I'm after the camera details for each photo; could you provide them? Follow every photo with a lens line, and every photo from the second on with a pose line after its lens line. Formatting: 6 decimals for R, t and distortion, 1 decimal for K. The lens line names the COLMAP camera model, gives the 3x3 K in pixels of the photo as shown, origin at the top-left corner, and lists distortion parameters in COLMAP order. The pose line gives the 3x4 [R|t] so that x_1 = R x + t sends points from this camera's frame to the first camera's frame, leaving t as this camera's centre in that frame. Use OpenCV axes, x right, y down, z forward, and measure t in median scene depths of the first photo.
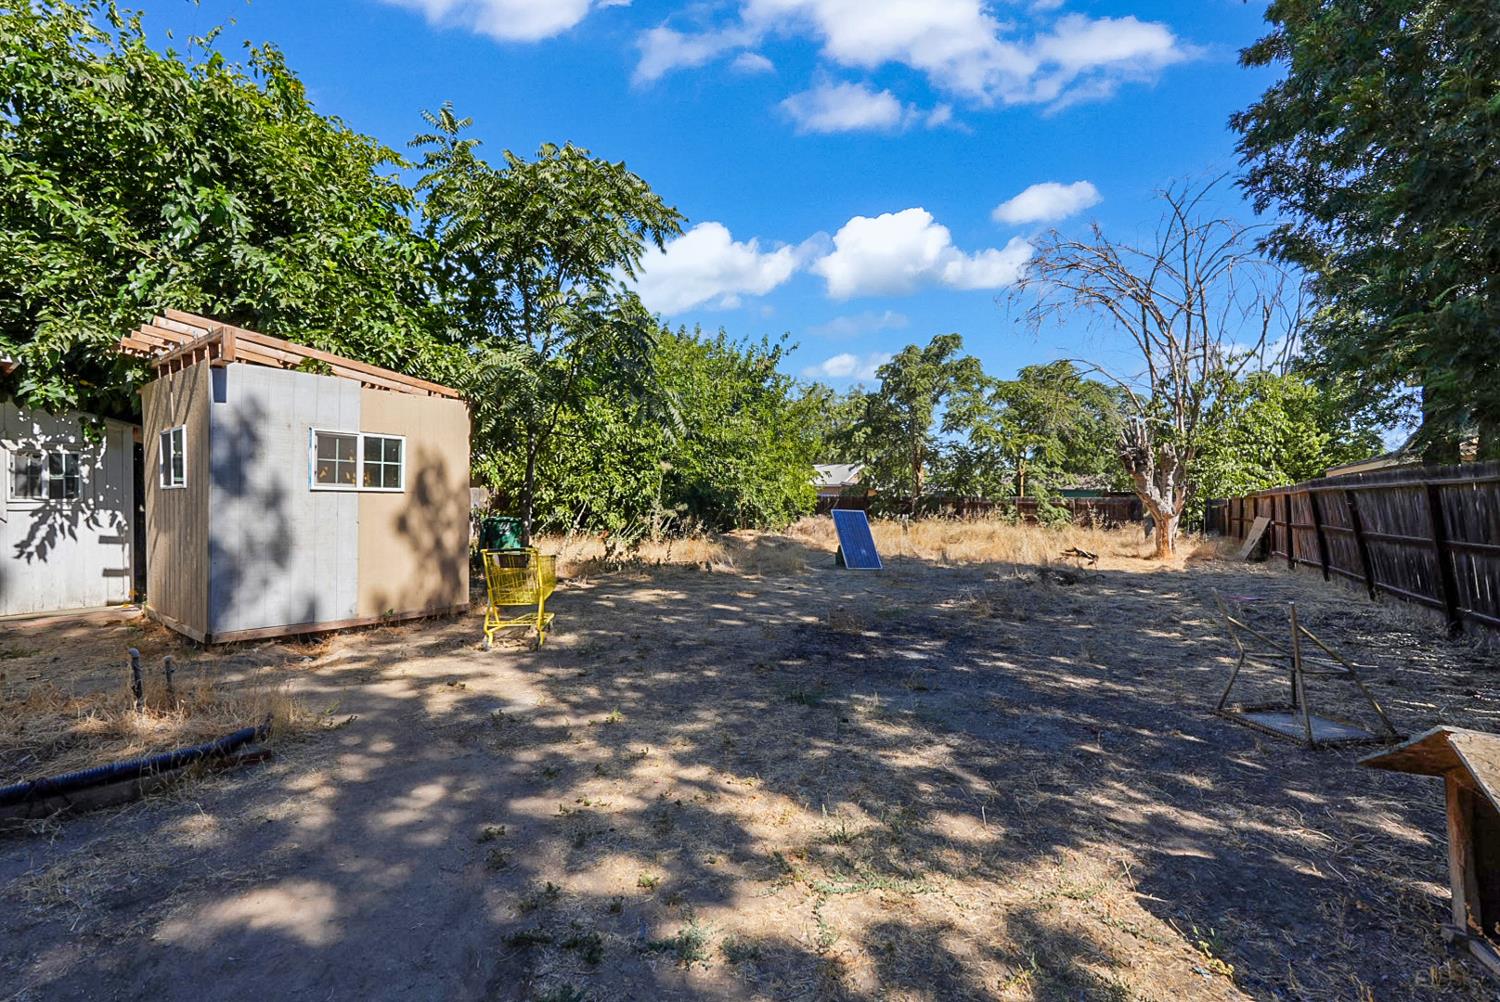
lens RADIAL K [[665.3, 0, 743.0], [0, 665.3, 506.3], [0, 0, 1]] dist [-0.008299, 0.007066]
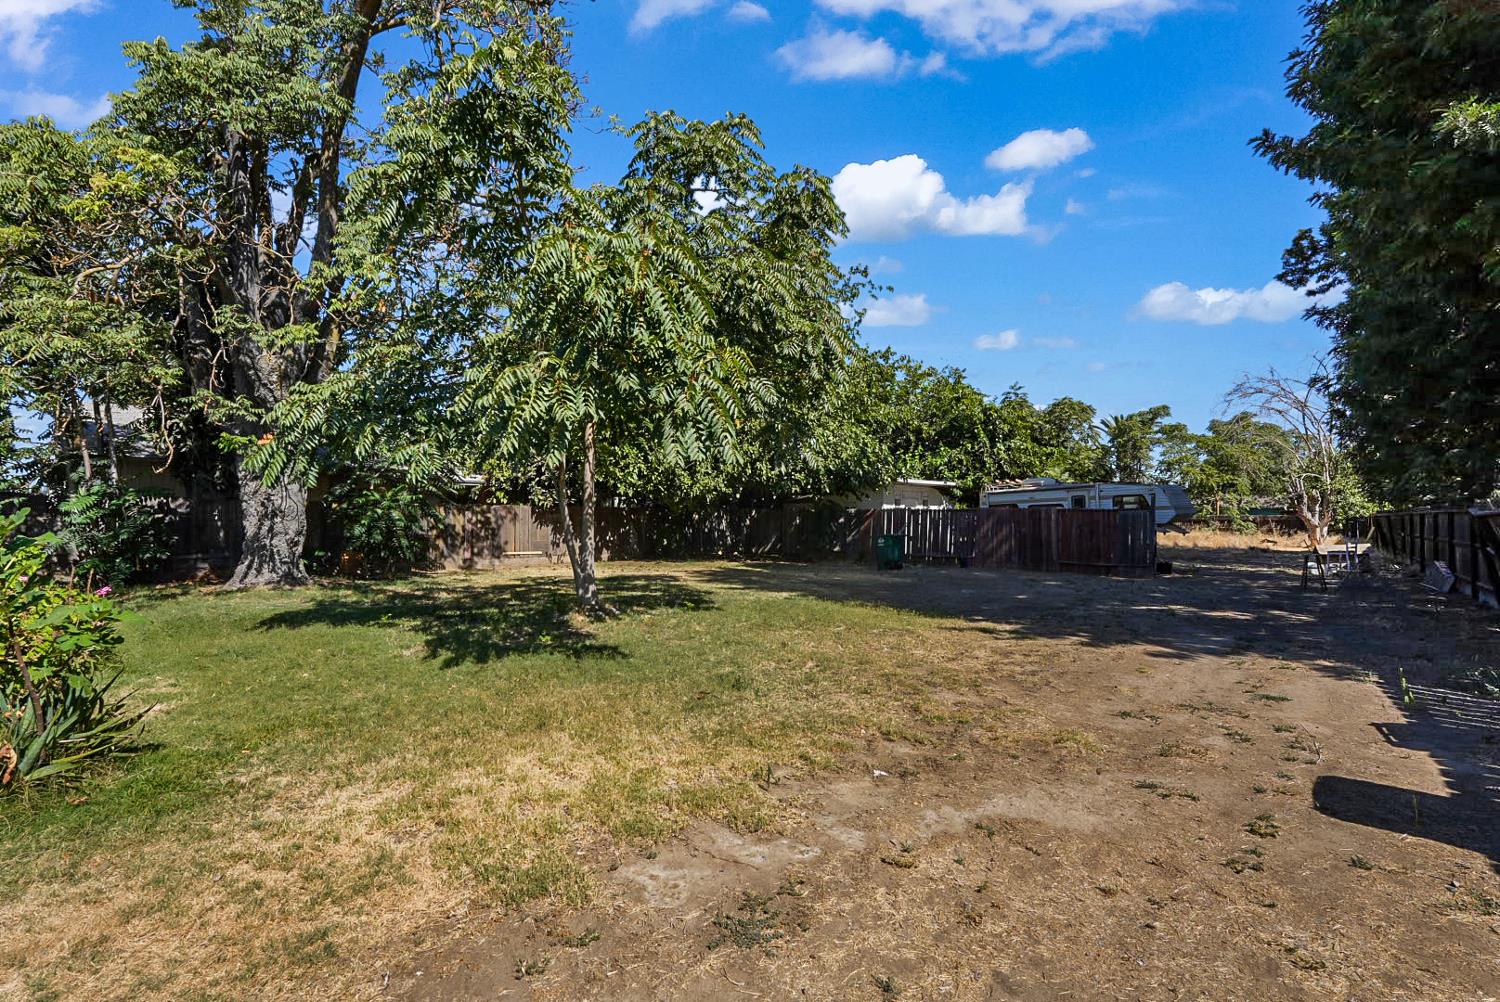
lens RADIAL K [[665.3, 0, 743.0], [0, 665.3, 506.3], [0, 0, 1]] dist [-0.008299, 0.007066]
pose [[0.982559, -0.009041, -0.185732, -0.580053], [0.004520, 0.999683, -0.024748, -0.003260], [0.185897, 0.023477, 0.982289, -1.088792]]
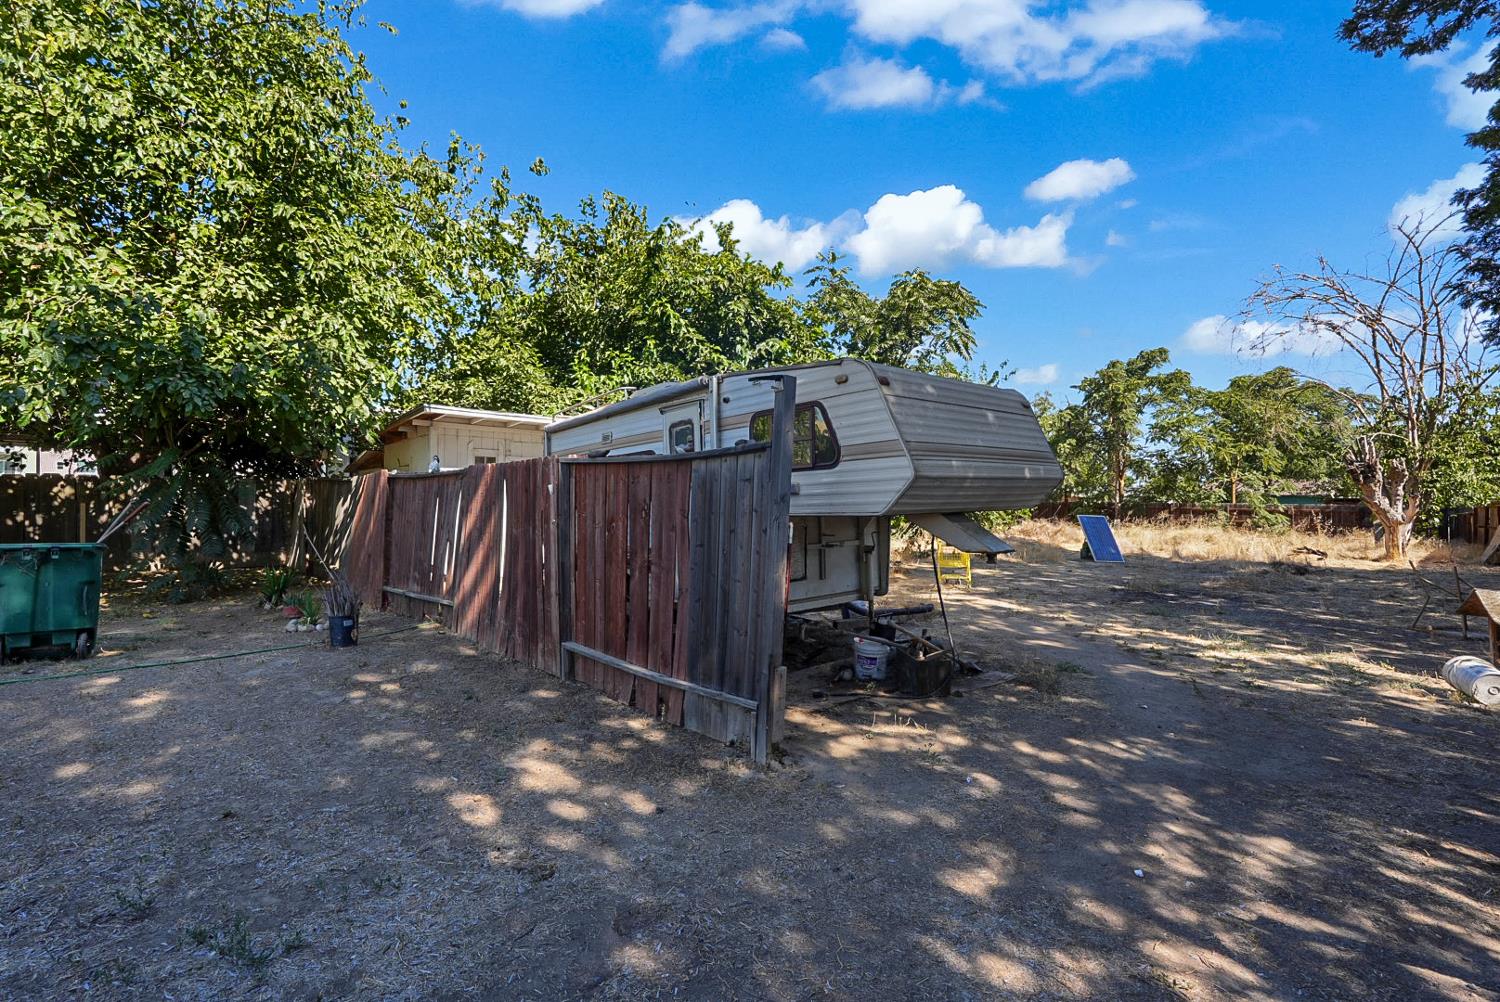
lens RADIAL K [[665.3, 0, 743.0], [0, 665.3, 506.3], [0, 0, 1]] dist [-0.008299, 0.007066]
pose [[0.975712, 0.003913, -0.219020, -0.164580], [-0.005040, 0.999977, -0.004585, -0.001833], [0.218997, 0.005578, 0.975709, -0.286747]]
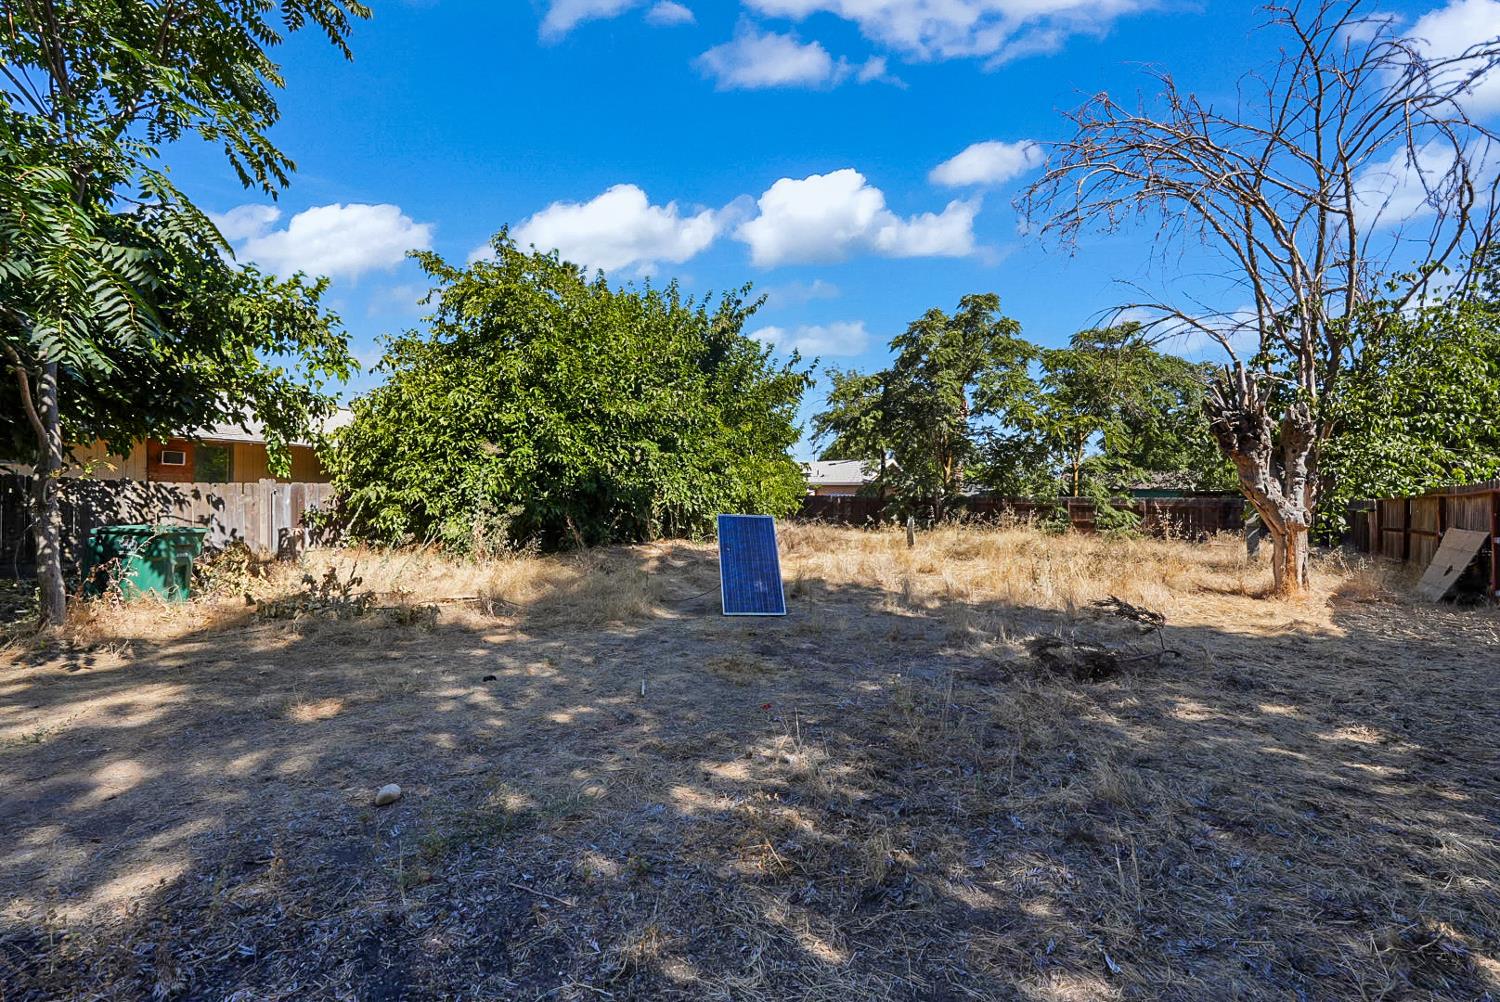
lens RADIAL K [[665.3, 0, 743.0], [0, 665.3, 506.3], [0, 0, 1]] dist [-0.008299, 0.007066]
pose [[0.995619, 0.002833, -0.093460, 0.169786], [-0.003004, 0.999994, -0.001688, -0.001066], [0.093455, 0.001961, 0.995622, 0.303583]]
